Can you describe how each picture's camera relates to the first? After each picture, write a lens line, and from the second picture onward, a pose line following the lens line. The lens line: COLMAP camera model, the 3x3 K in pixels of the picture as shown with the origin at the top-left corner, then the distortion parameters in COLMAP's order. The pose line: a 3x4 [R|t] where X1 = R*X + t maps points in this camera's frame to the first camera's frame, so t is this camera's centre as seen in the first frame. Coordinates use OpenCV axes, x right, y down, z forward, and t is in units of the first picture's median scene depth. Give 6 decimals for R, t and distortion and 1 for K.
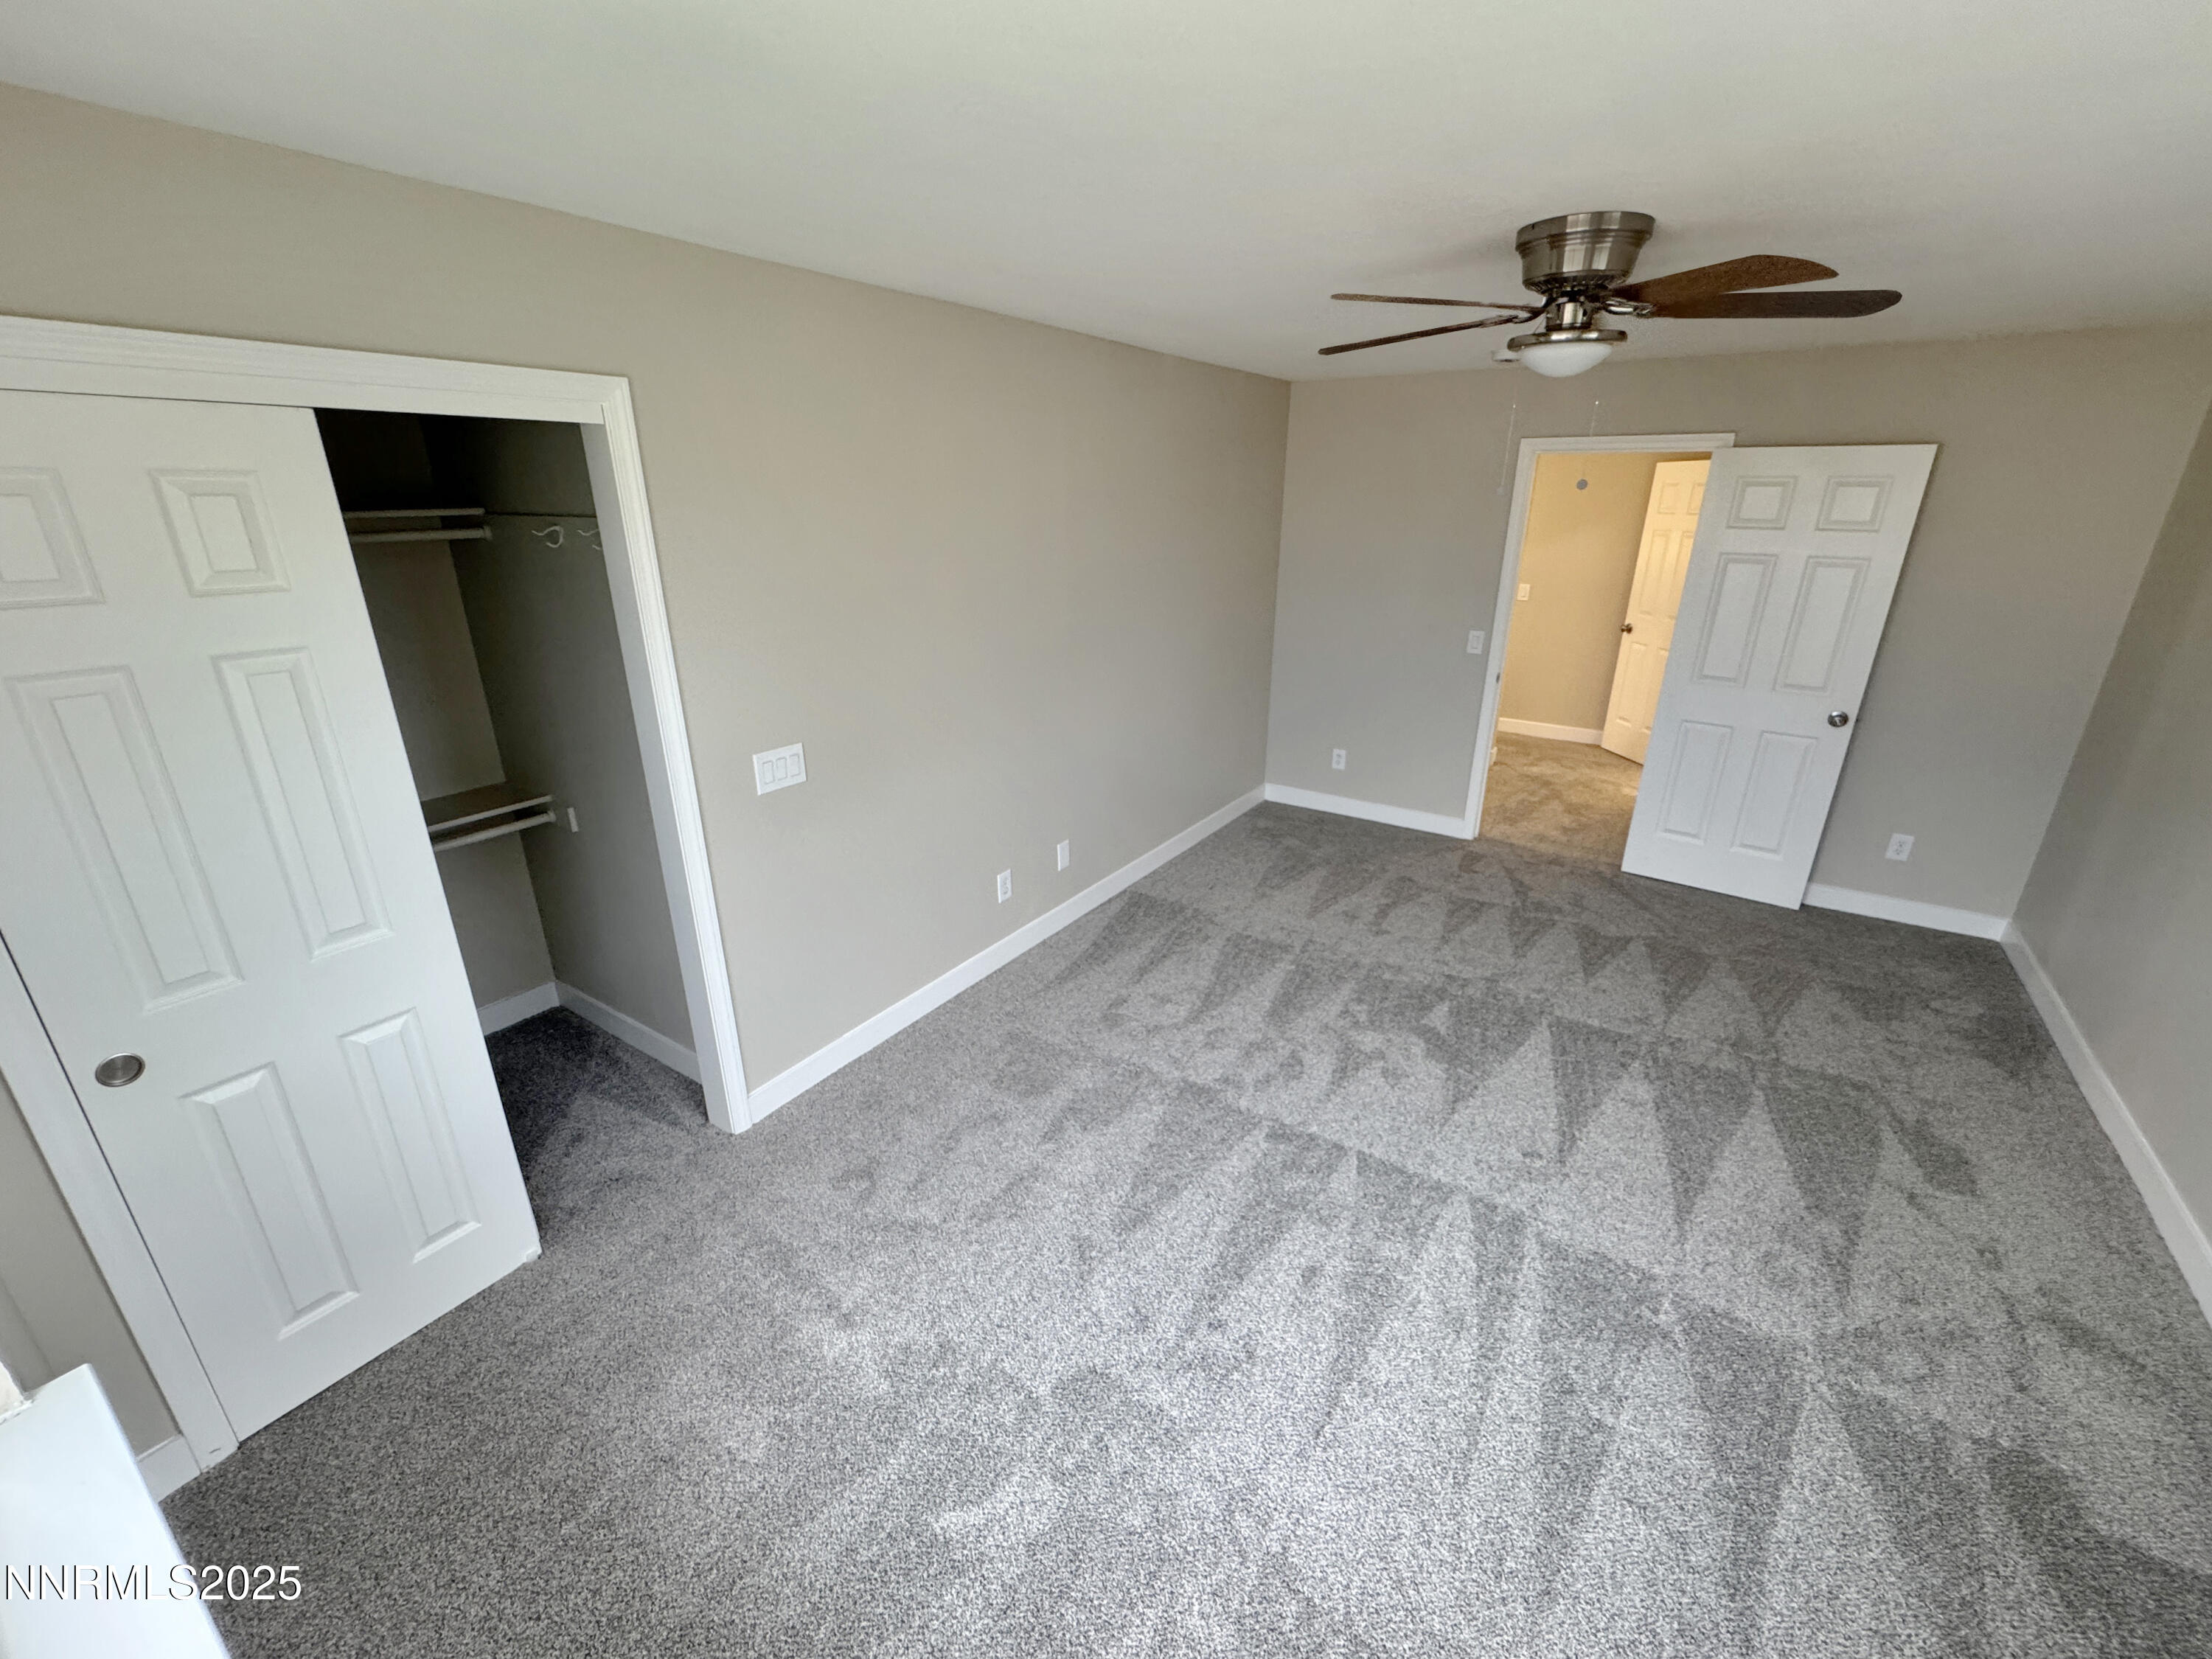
lens RADIAL K [[885.3, 0, 1106.0], [0, 885.3, 829.5], [0, 0, 1]] dist [-0.001808, -0.000305]
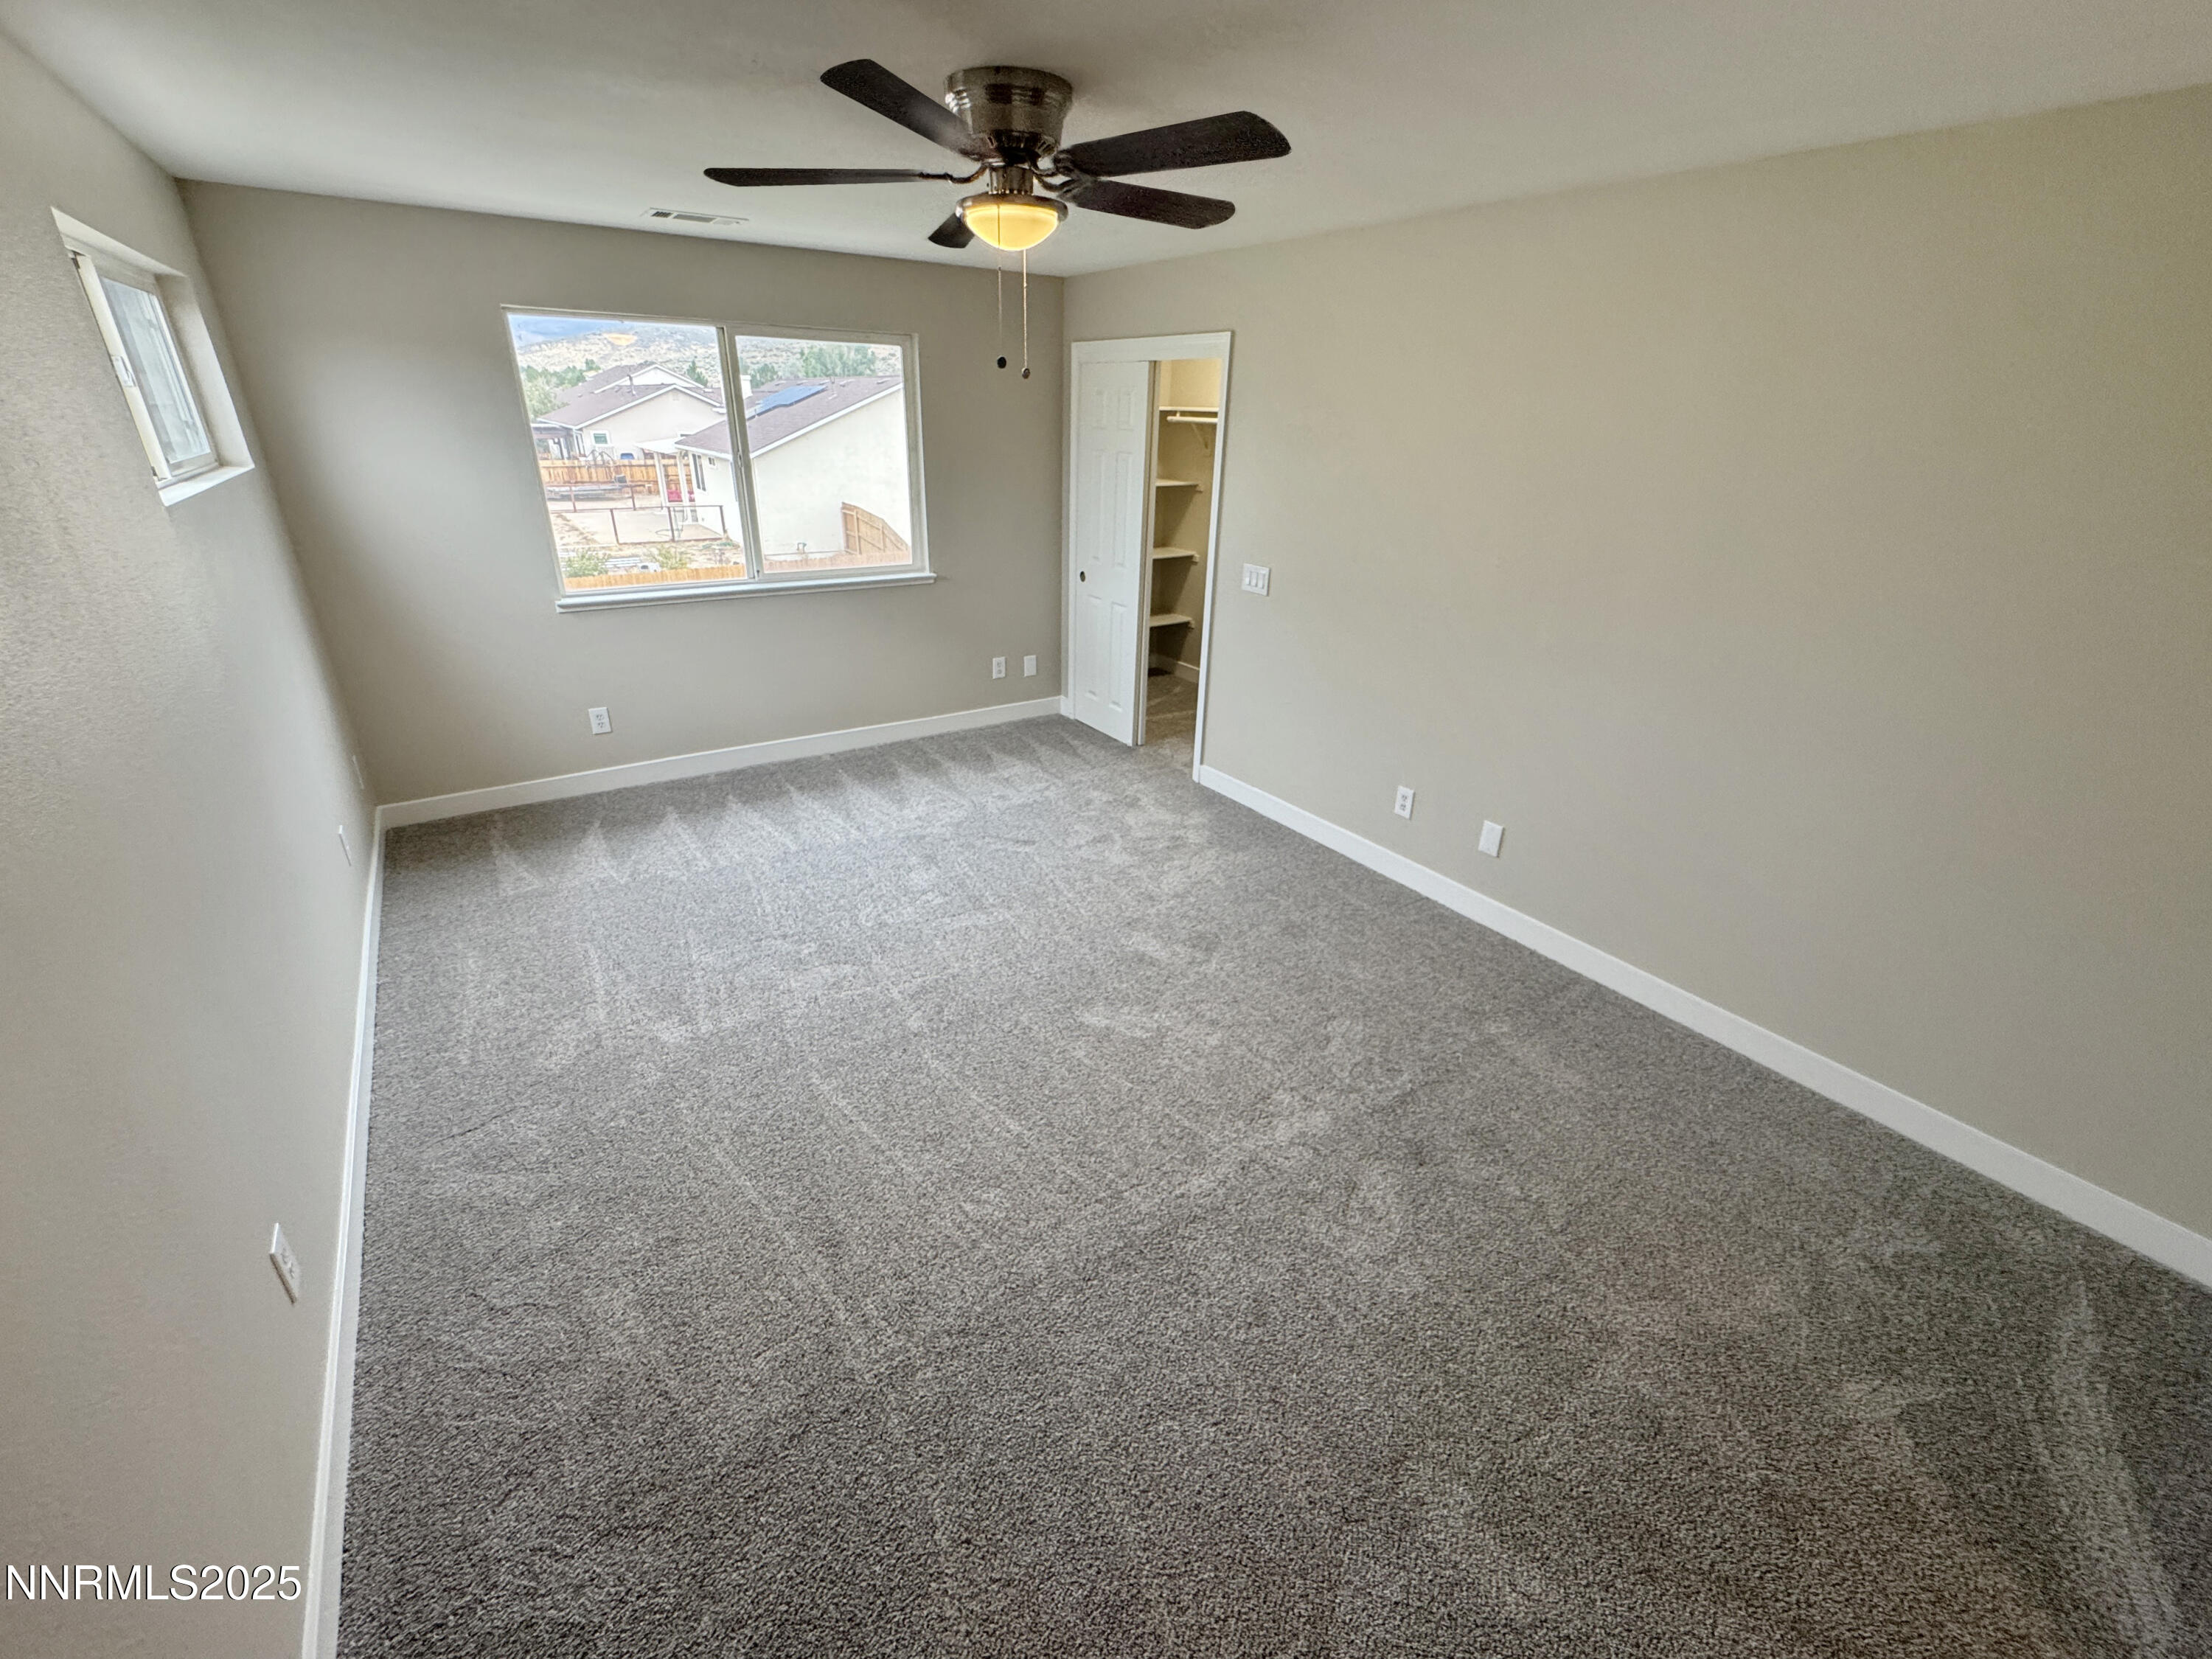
lens RADIAL K [[923.6, 0, 1106.0], [0, 923.6, 829.5], [0, 0, 1]] dist [-0.001670, -0.000631]
pose [[-0.379738, 0.374374, -0.845957, 1.584060], [-0.343257, 0.792153, 0.504646, -0.562174], [0.859054, 0.482014, -0.172304, 1.603897]]
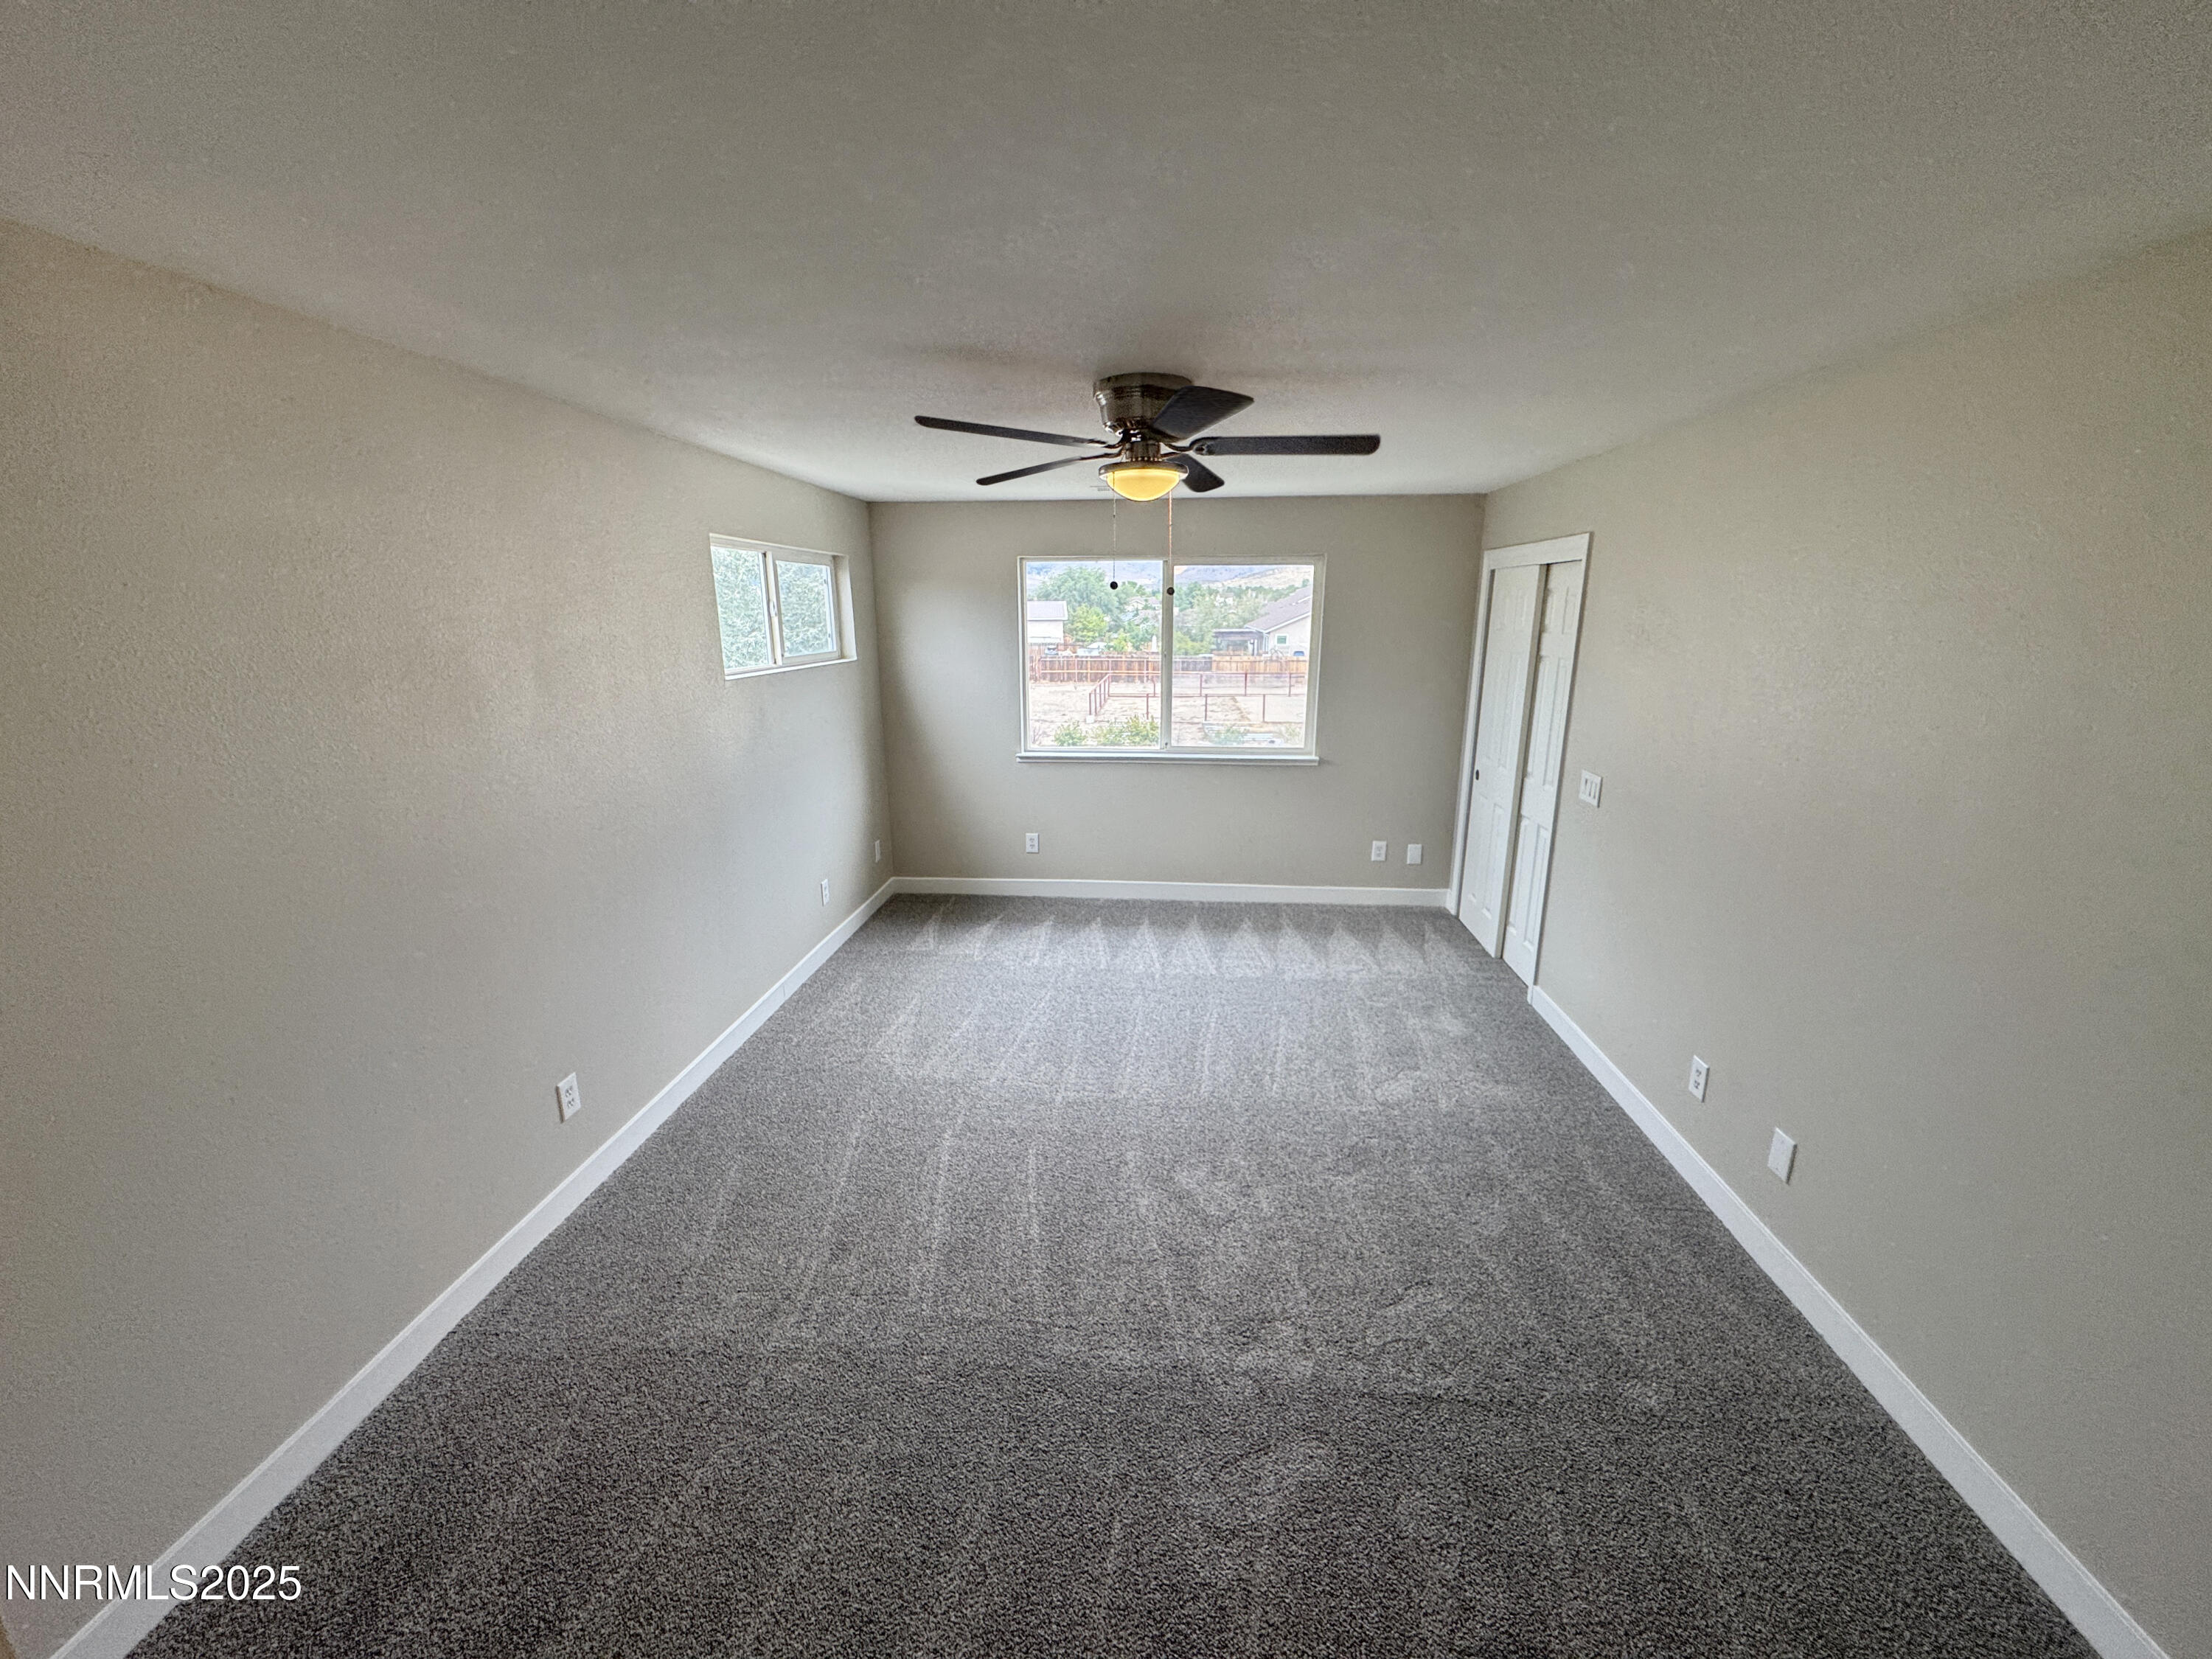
lens RADIAL K [[885.3, 0, 1106.0], [0, 885.3, 829.5], [0, 0, 1]] dist [-0.001808, -0.000305]
pose [[-0.876240, 0.119824, -0.466740, 1.188283], [-0.163980, 0.836637, 0.522637, -0.769169], [0.453117, 0.534491, -0.713446, 2.122612]]
